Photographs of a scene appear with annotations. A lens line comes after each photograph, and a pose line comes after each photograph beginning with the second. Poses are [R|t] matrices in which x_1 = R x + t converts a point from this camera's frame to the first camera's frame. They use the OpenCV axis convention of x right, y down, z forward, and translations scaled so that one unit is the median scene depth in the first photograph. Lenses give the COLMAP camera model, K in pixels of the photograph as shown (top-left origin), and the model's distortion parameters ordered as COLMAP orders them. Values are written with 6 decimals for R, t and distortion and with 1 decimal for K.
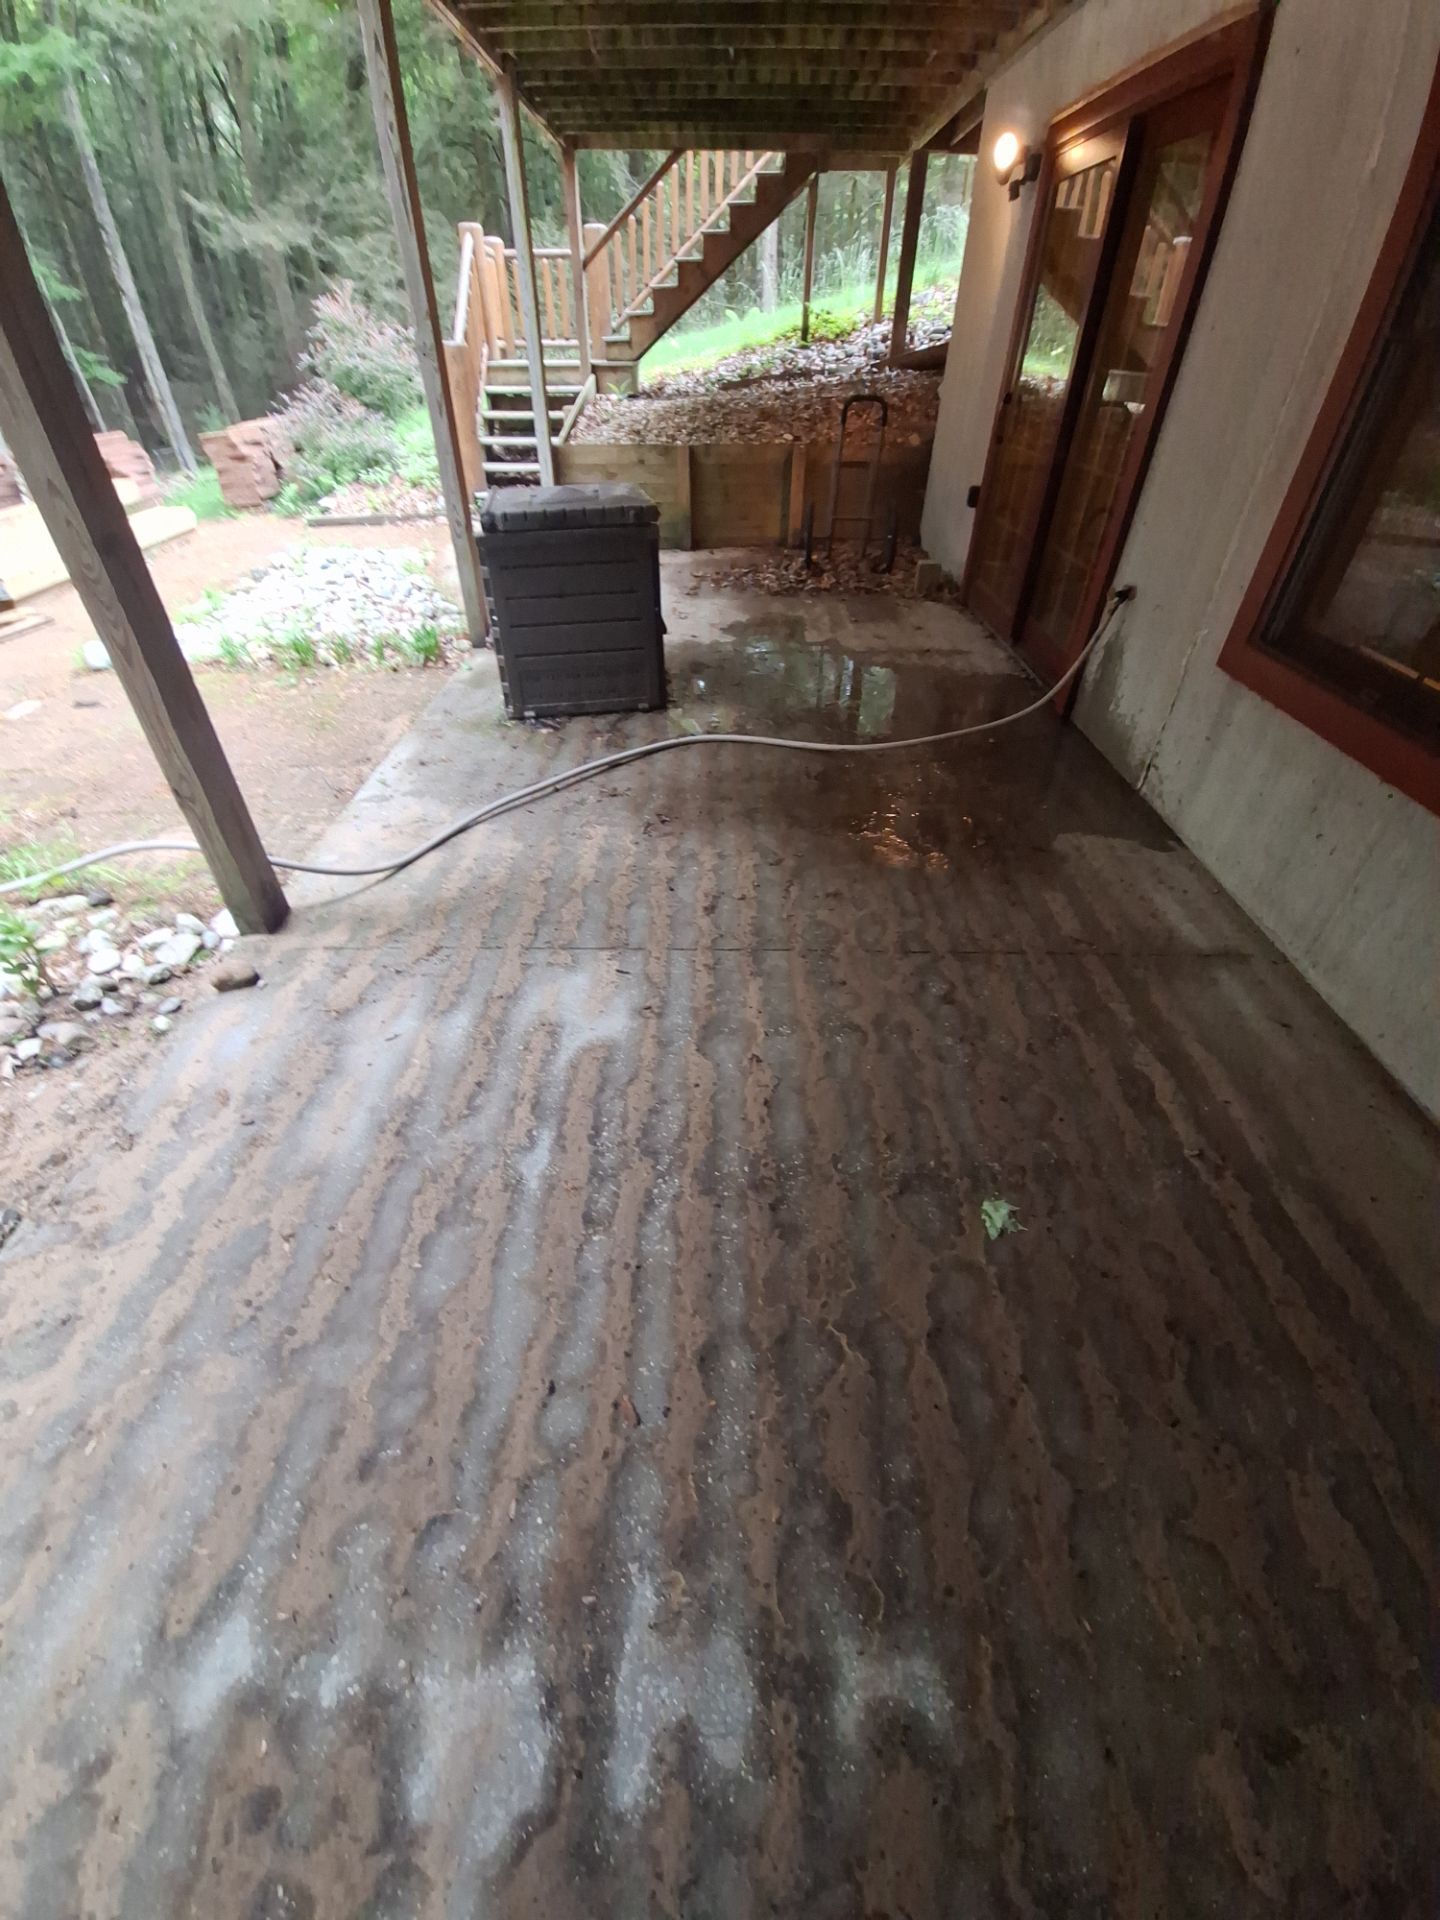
lens RADIAL K [[762.3, 0, 712.3], [0, 762.3, 960.6], [0, 0, 1]] dist [-0.005995, -0.008162]
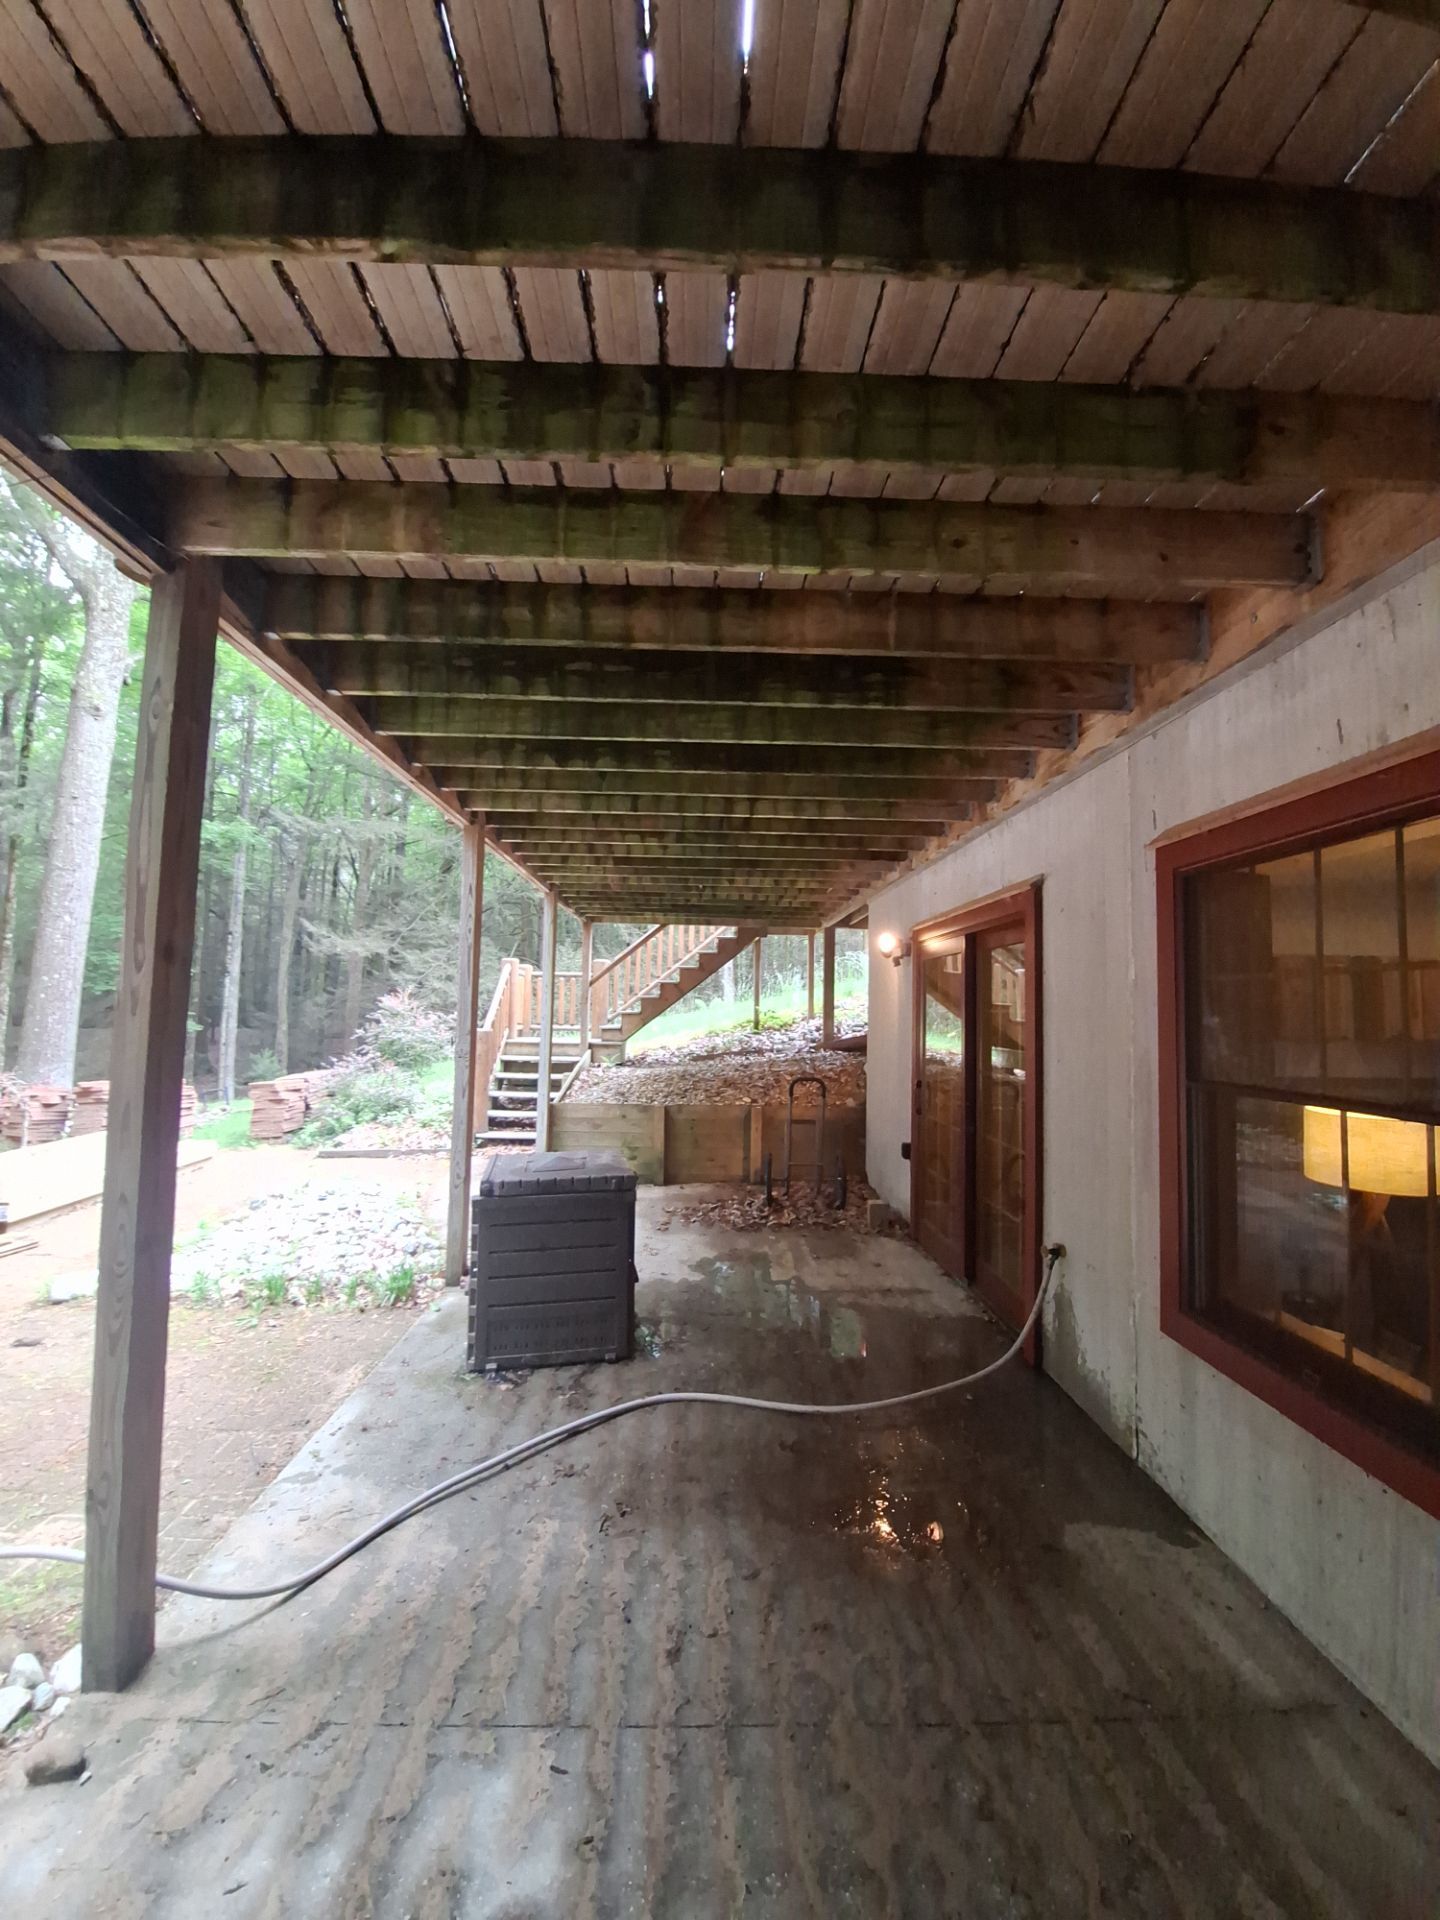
lens RADIAL K [[762.3, 0, 713.0], [0, 762.3, 954.9], [0, 0, 1]] dist [-0.005995, -0.008162]
pose [[0.999176, 0.018956, 0.035896, -0.002502], [0.010923, 0.726114, -0.687488, -0.031194], [-0.039097, 0.687313, 0.725308, -0.058331]]
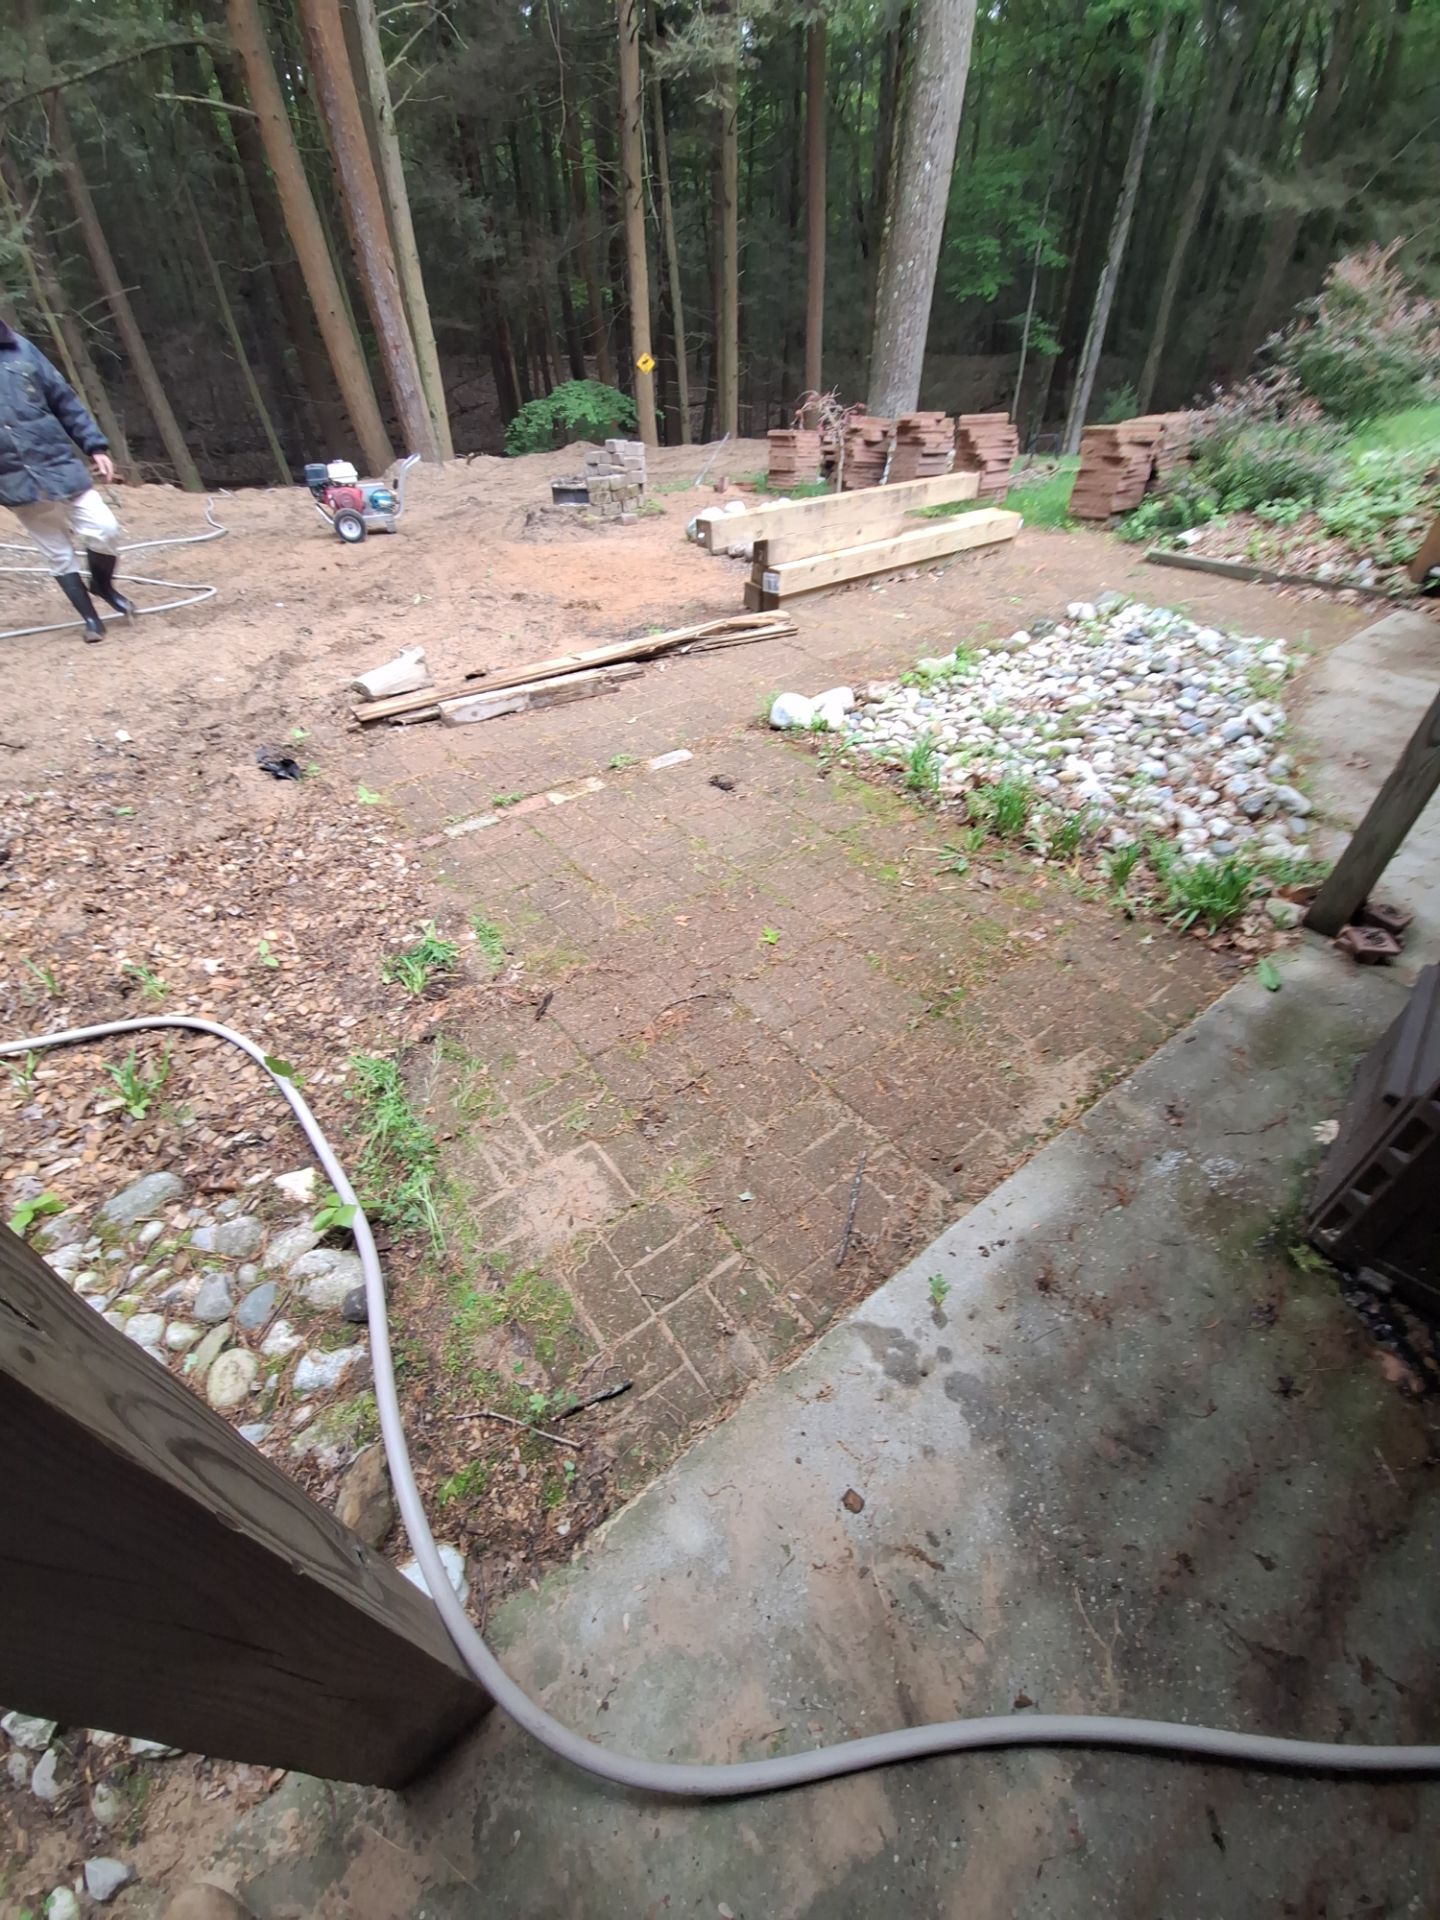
lens RADIAL K [[762.3, 0, 717.4], [0, 762.3, 968.6], [0, 0, 1]] dist [-0.005995, -0.008162]
pose [[0.620248, 0.504914, -0.600295, -0.248213], [-0.490067, 0.846982, 0.206049, -0.311231], [0.612476, 0.166384, 0.772781, 0.393605]]
